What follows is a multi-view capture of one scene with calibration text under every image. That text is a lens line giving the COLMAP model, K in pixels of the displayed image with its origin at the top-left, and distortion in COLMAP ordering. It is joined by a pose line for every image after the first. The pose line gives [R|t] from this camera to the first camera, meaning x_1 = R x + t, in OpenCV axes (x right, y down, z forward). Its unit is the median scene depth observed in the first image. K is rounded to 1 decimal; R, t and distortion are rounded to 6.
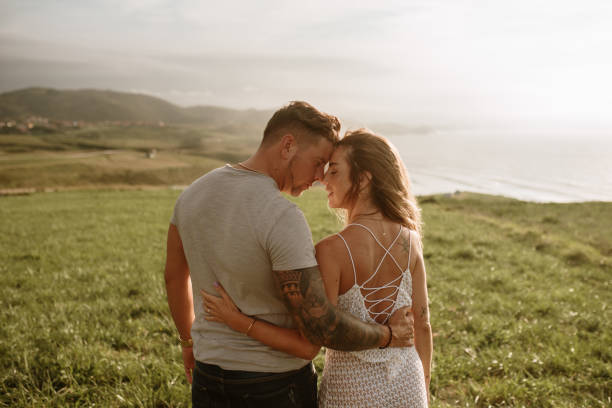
lens RADIAL K [[641.8, 0, 306.0], [0, 641.8, 204.0], [0, 0, 1]] dist [0.009561, 0.017218]
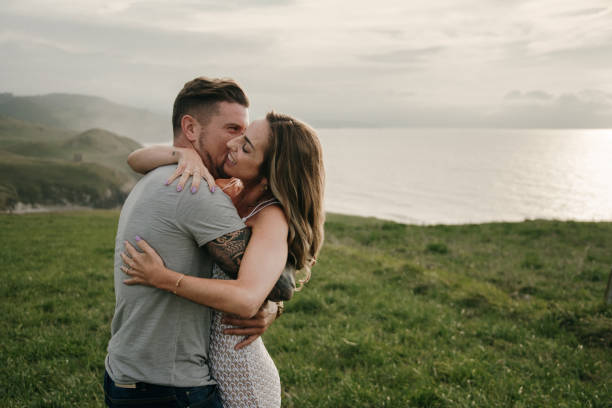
lens RADIAL K [[891.8, 0, 301.4], [0, 891.8, 201.5], [0, 0, 1]] dist [0.161654, 0.679520]
pose [[0.977632, -0.018138, 0.209537, 0.048676], [0.025994, 0.999056, -0.034801, 0.006137], [-0.208708, 0.039469, 0.977181, 0.114308]]
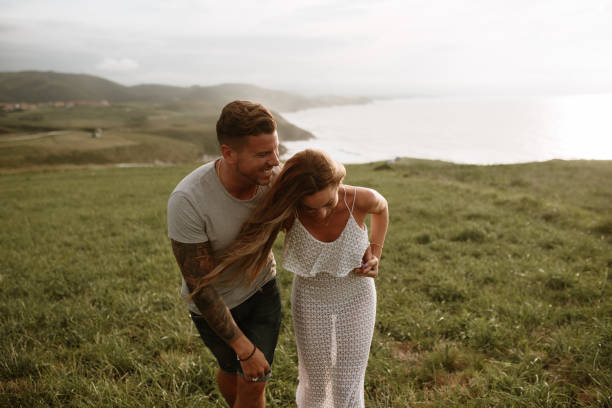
lens RADIAL K [[572.7, 0, 306.0], [0, 572.7, 204.0], [0, 0, 1]] dist [-0.038103, 0.016783]
pose [[0.994582, -0.048514, 0.091943, -0.008526], [0.043745, 0.997626, 0.053195, -0.001989], [-0.094305, -0.048885, 0.994342, 0.280425]]
